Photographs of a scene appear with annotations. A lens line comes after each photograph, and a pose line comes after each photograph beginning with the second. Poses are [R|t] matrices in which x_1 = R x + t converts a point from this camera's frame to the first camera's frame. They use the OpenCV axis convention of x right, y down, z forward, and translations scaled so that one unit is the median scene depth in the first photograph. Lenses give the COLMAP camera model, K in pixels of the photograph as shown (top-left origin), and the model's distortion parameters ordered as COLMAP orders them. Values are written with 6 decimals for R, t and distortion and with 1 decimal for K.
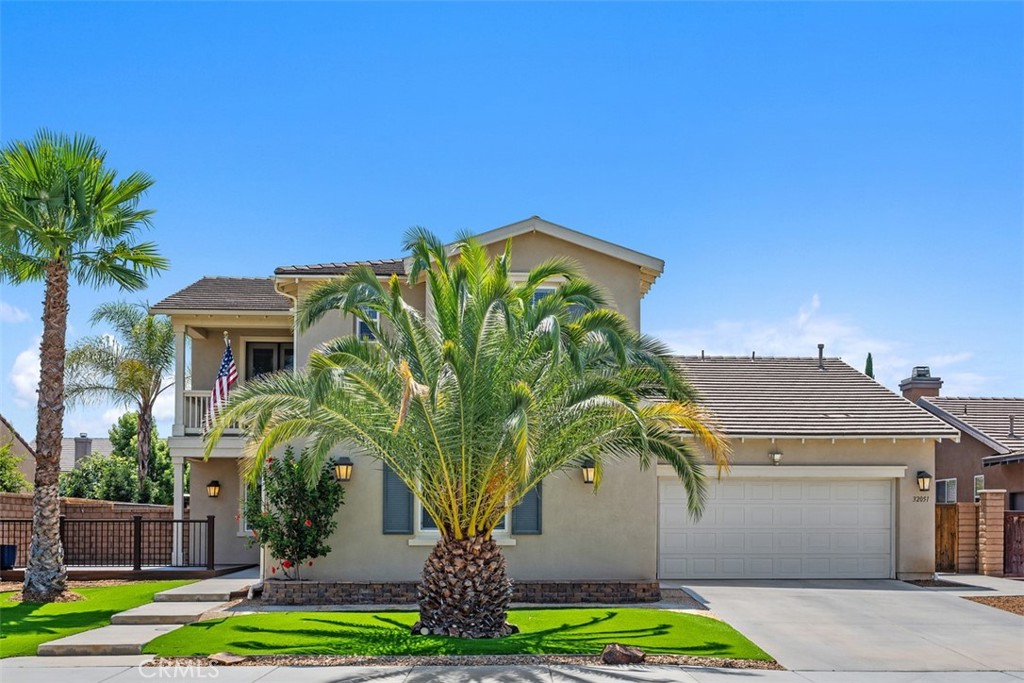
lens RADIAL K [[1152.9, 0, 517.9], [0, 1152.9, 323.4], [0, 0, 1]] dist [-0.003095, -0.003280]
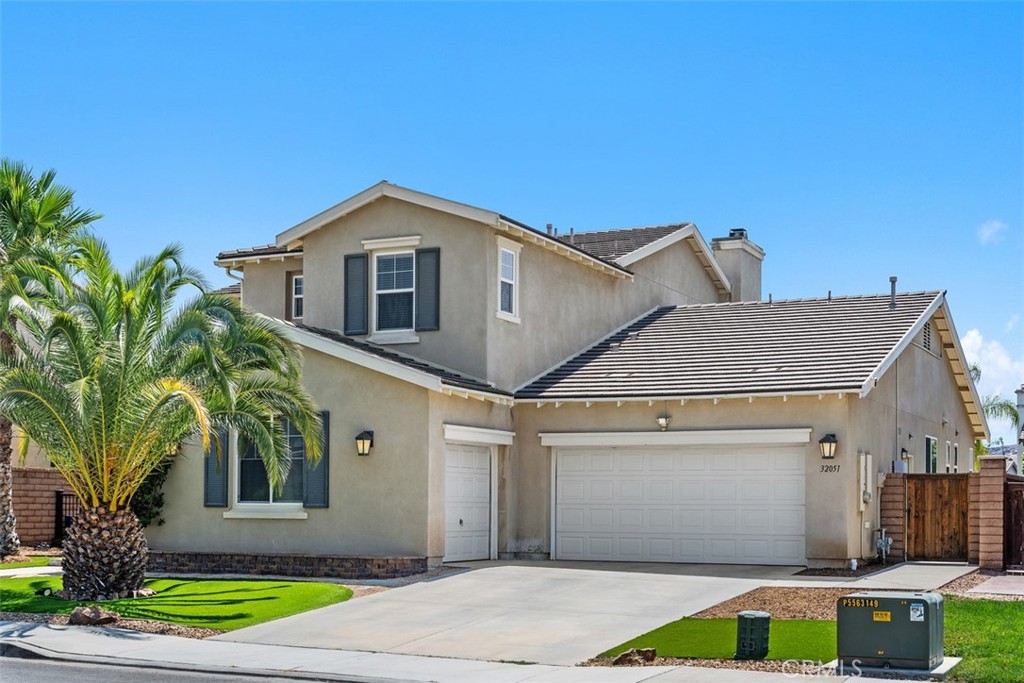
lens RADIAL K [[1354.8, 0, 512.2], [0, 1354.8, 256.3], [0, 0, 1]] dist [-0.001984, -0.016987]
pose [[0.868798, -0.085512, -0.487727, 0.738140], [0.081290, 0.996243, -0.029865, 0.015322], [0.488449, -0.013701, 0.872485, 0.065870]]
